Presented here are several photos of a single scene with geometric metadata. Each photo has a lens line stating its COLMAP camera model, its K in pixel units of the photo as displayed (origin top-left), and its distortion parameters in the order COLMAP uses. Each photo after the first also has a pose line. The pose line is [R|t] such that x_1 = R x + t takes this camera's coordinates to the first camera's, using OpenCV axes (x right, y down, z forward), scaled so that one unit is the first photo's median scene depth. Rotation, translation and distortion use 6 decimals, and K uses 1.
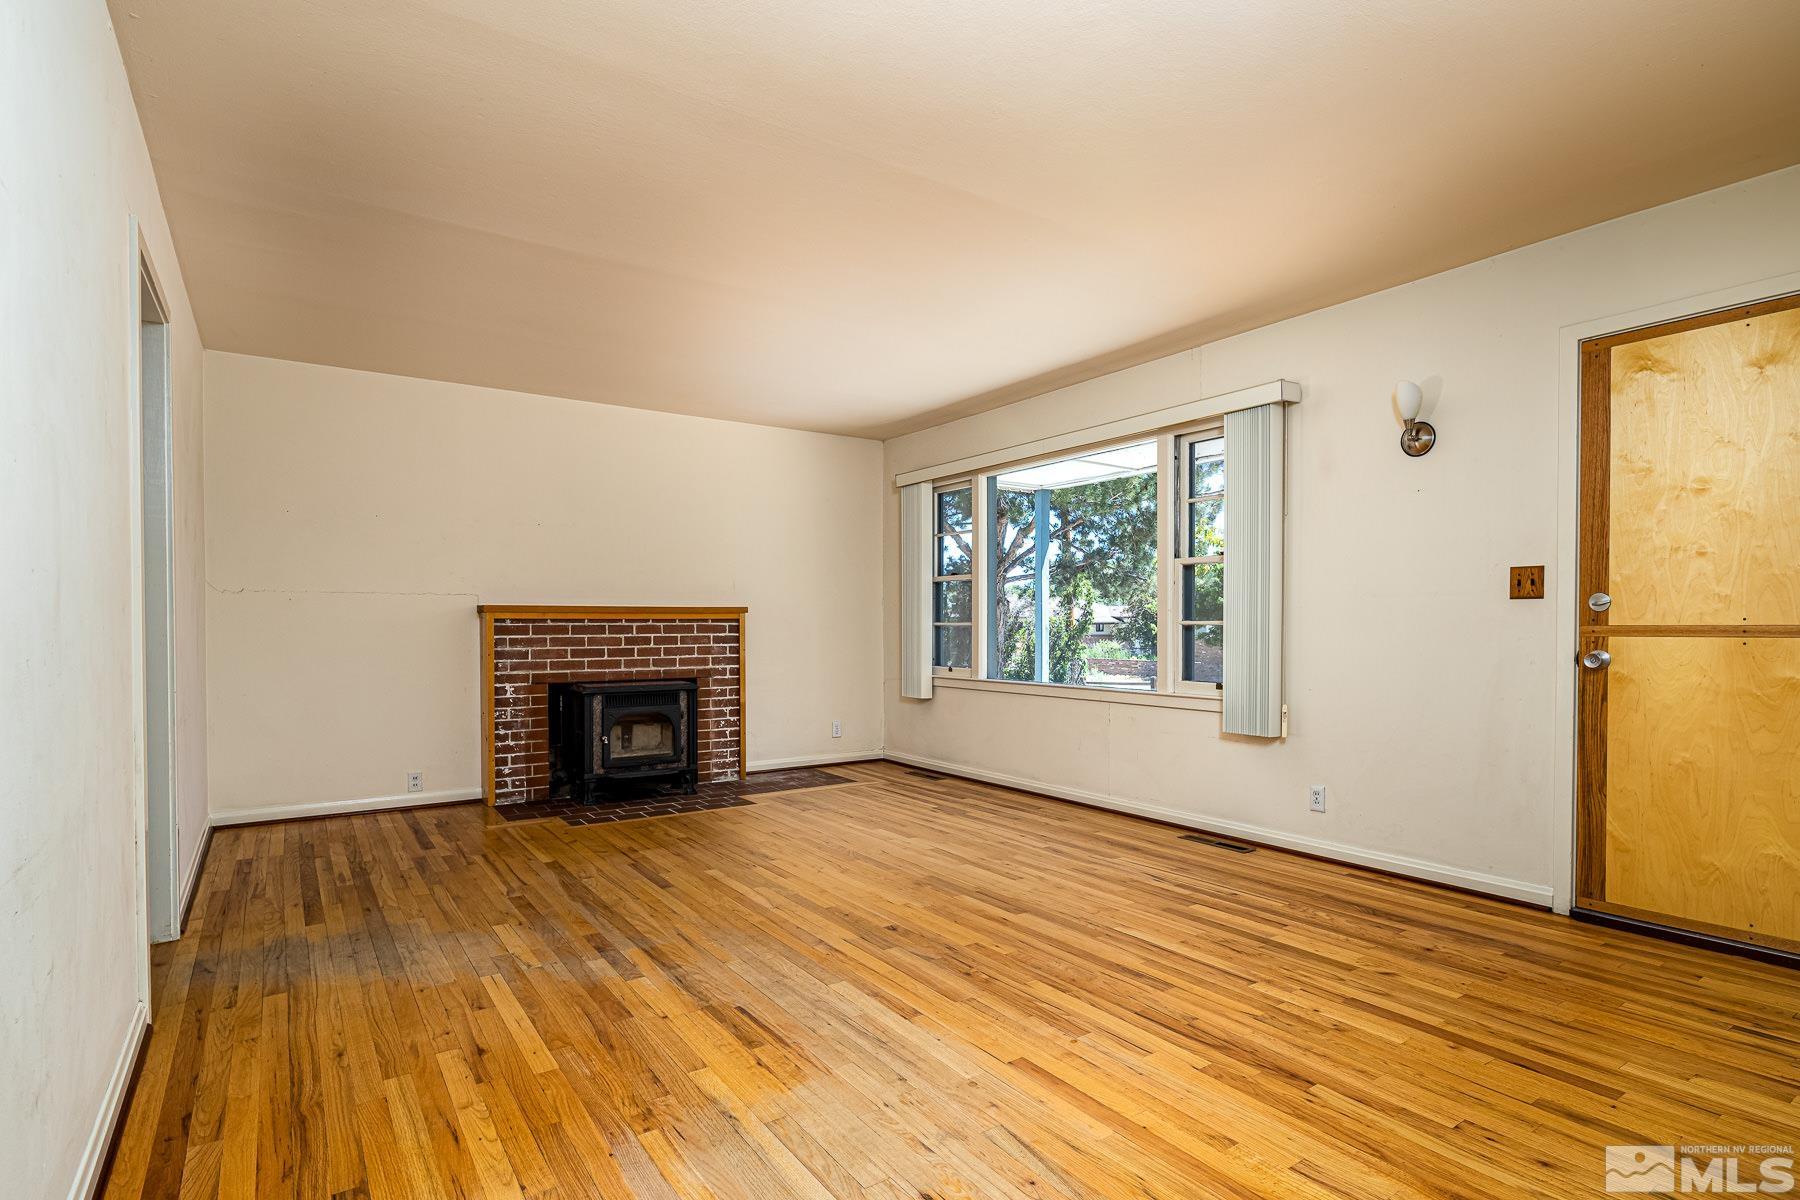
lens RADIAL K [[922.0, 0, 913.9], [0, 922.0, 638.7], [0, 0, 1]] dist [0.005010, -0.002718]
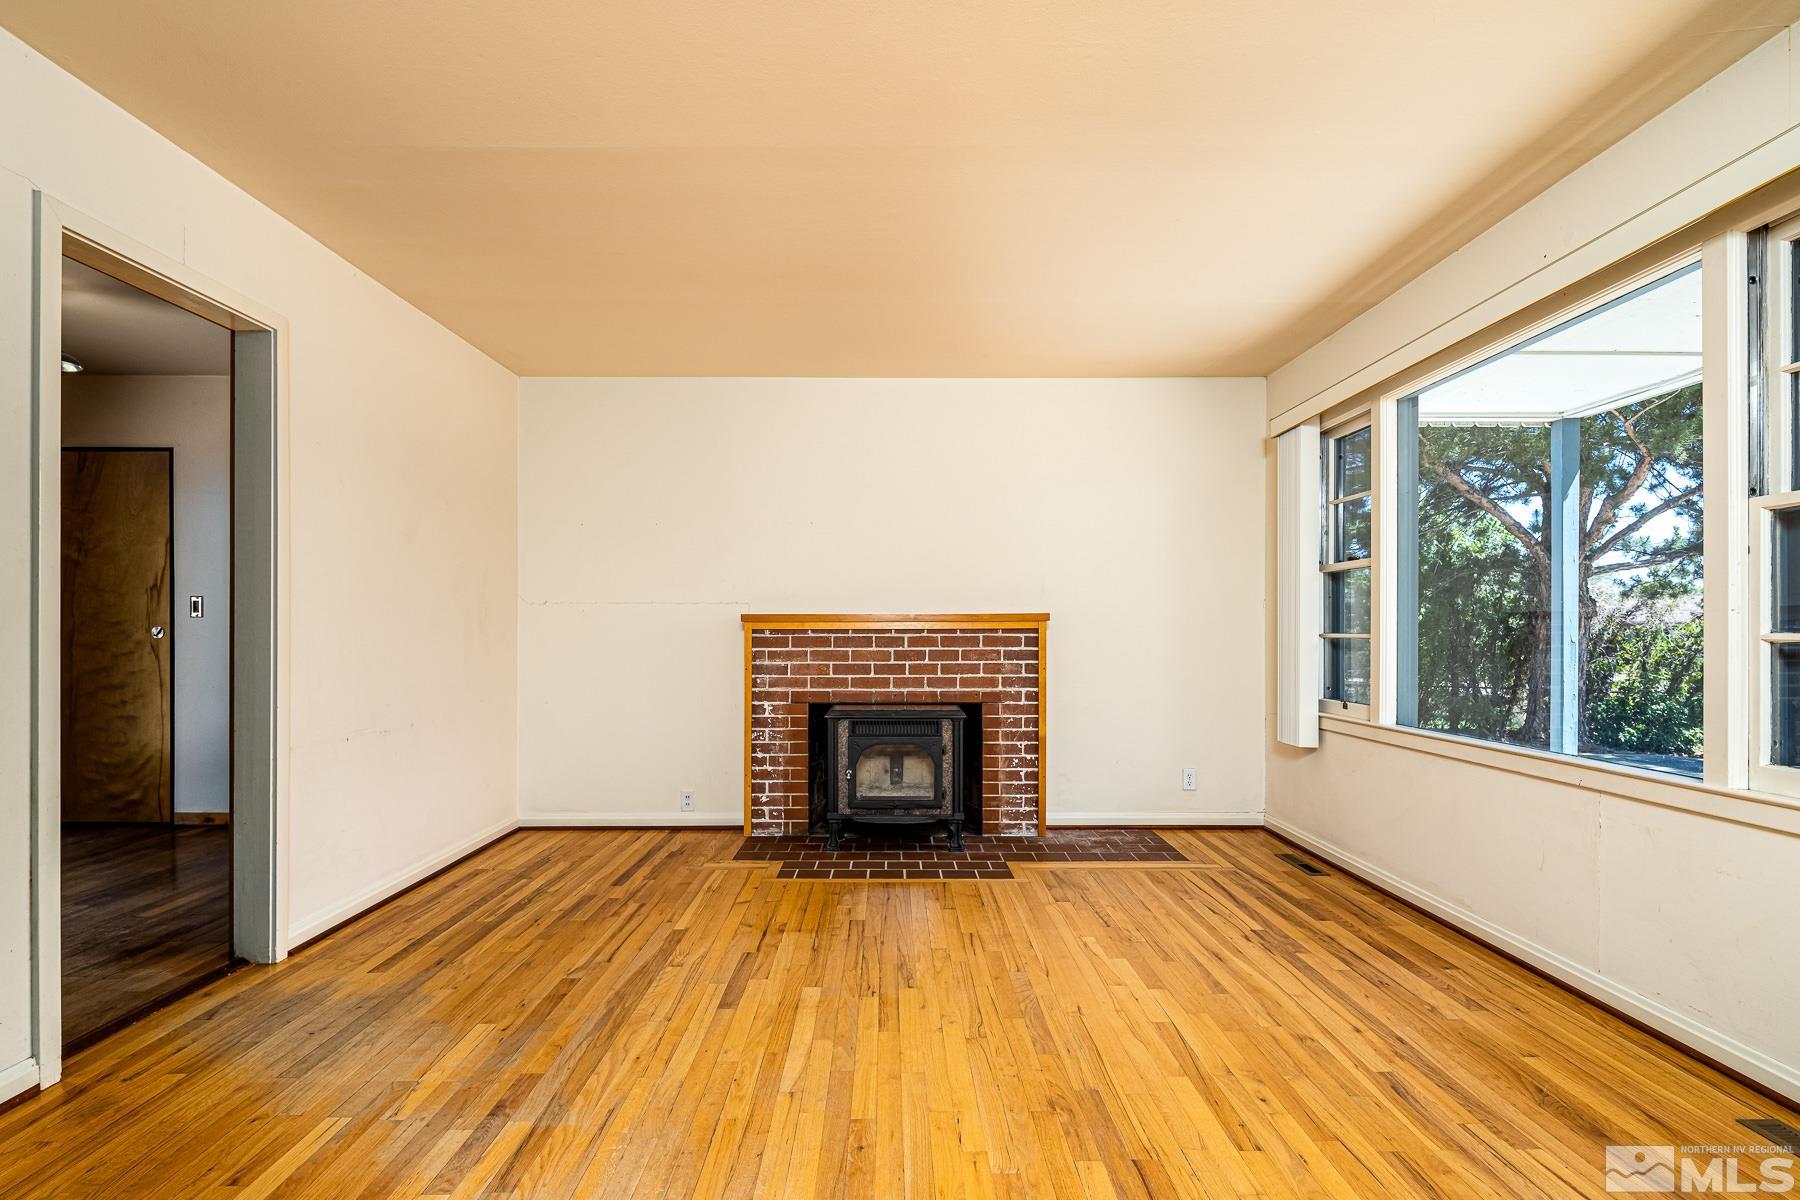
lens RADIAL K [[922.0, 0, 880.4], [0, 922.0, 629.0], [0, 0, 1]] dist [0.005010, -0.002718]
pose [[0.824578, -0.001036, -0.565748, 0.198376], [-0.009265, 0.999839, -0.015335, -0.011466], [0.565673, 0.017887, 0.824436, 0.397629]]
